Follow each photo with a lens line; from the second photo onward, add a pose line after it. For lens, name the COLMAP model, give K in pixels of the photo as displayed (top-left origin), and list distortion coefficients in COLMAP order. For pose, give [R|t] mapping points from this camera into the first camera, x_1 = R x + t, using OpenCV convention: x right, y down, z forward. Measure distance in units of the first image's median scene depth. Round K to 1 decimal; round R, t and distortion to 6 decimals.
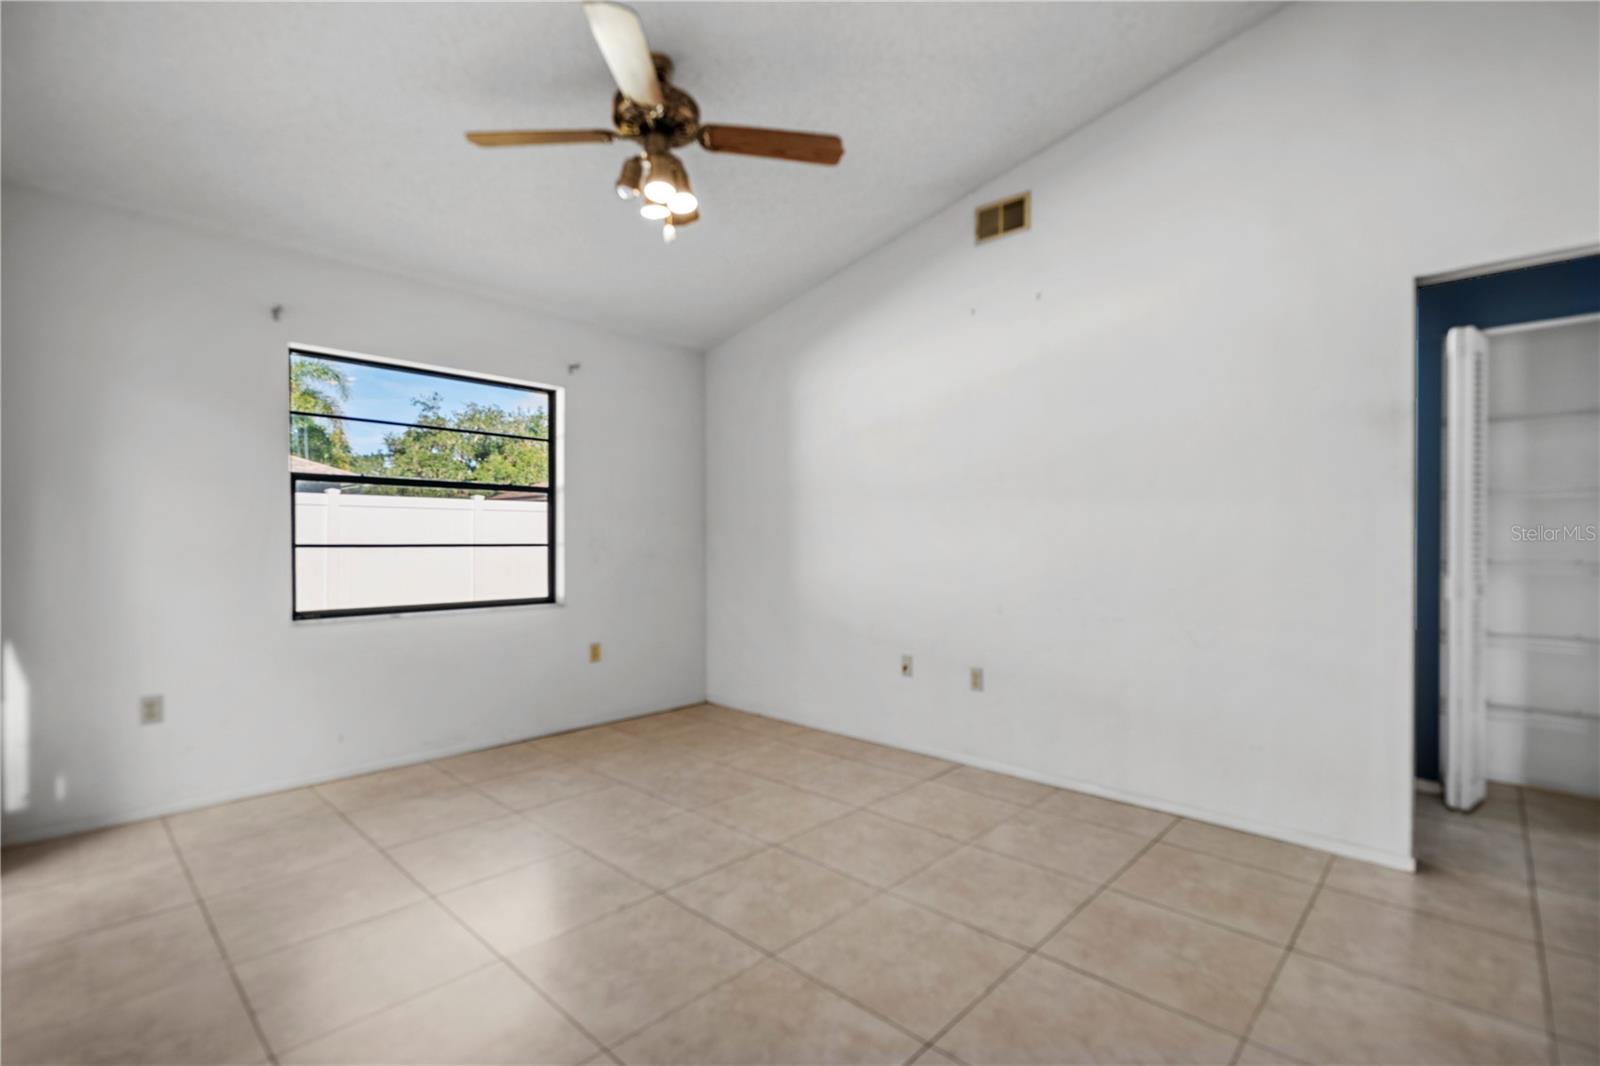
lens RADIAL K [[712.7, 0, 803.8], [0, 712.7, 550.0], [0, 0, 1]] dist [0.002676, -0.001558]
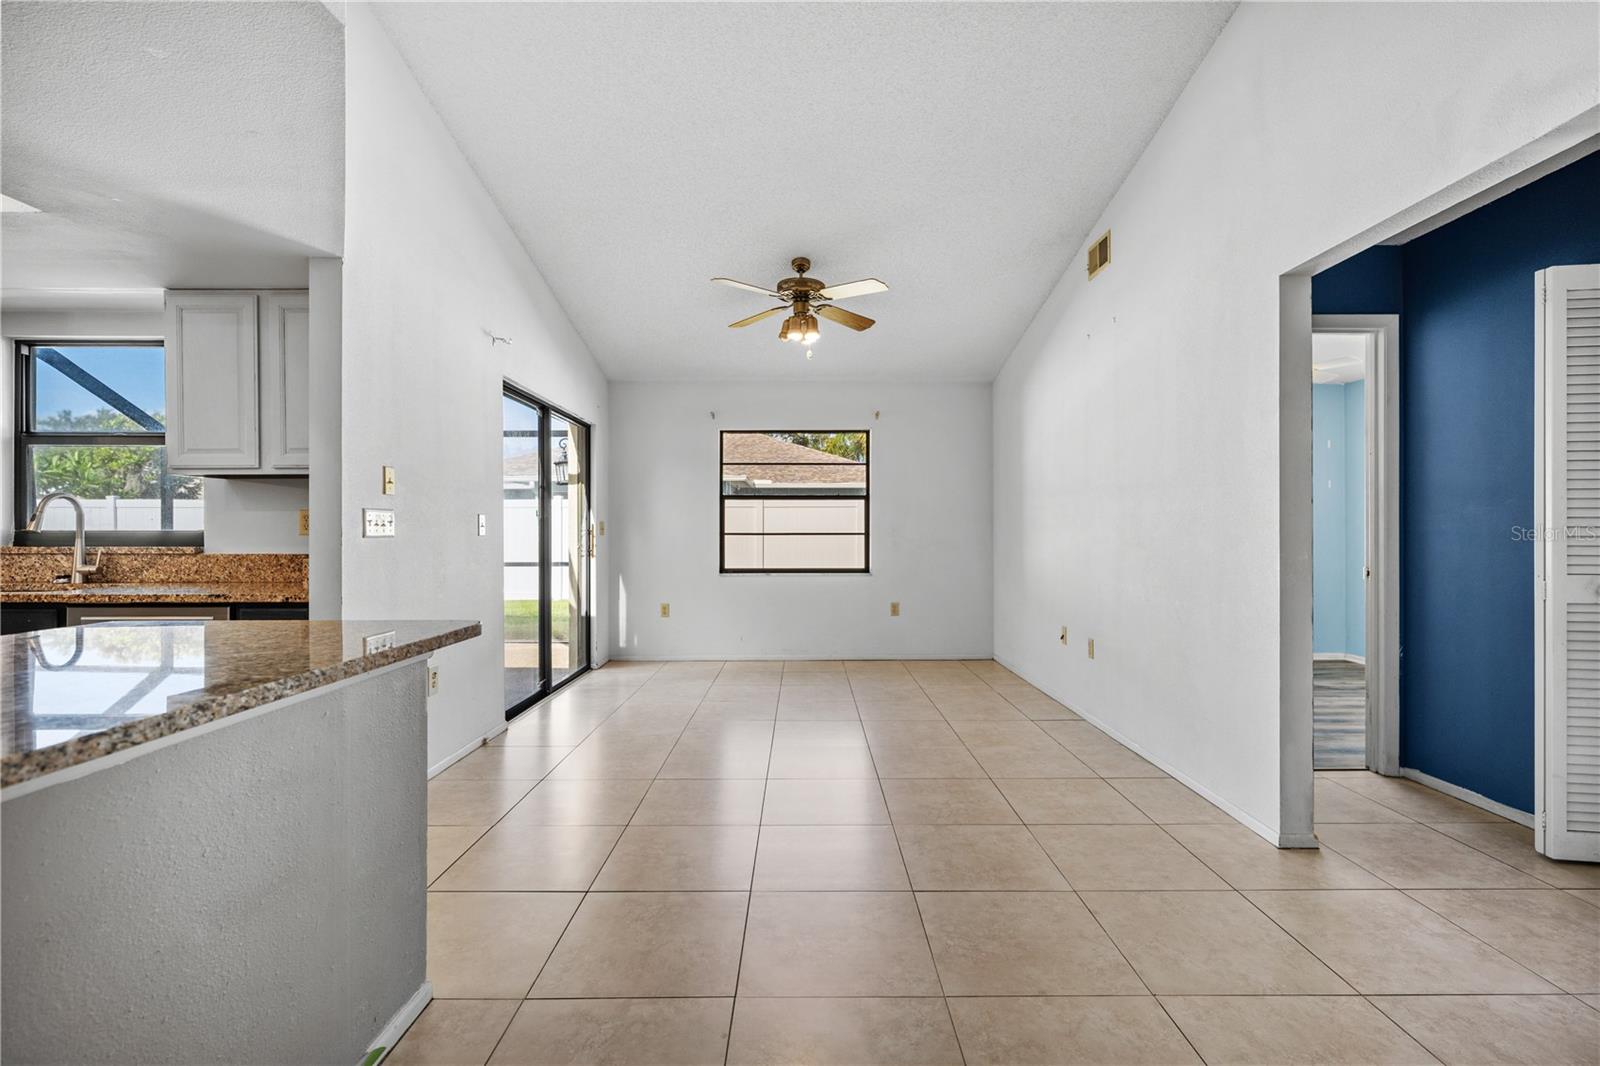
lens RADIAL K [[712.7, 0, 809.5], [0, 712.7, 532.6], [0, 0, 1]] dist [0.002676, -0.001558]
pose [[0.699612, 0.001235, -0.714522, 0.792679], [-0.006966, 0.999963, -0.005092, -0.001269], [0.714489, 0.008539, 0.699595, -0.162869]]
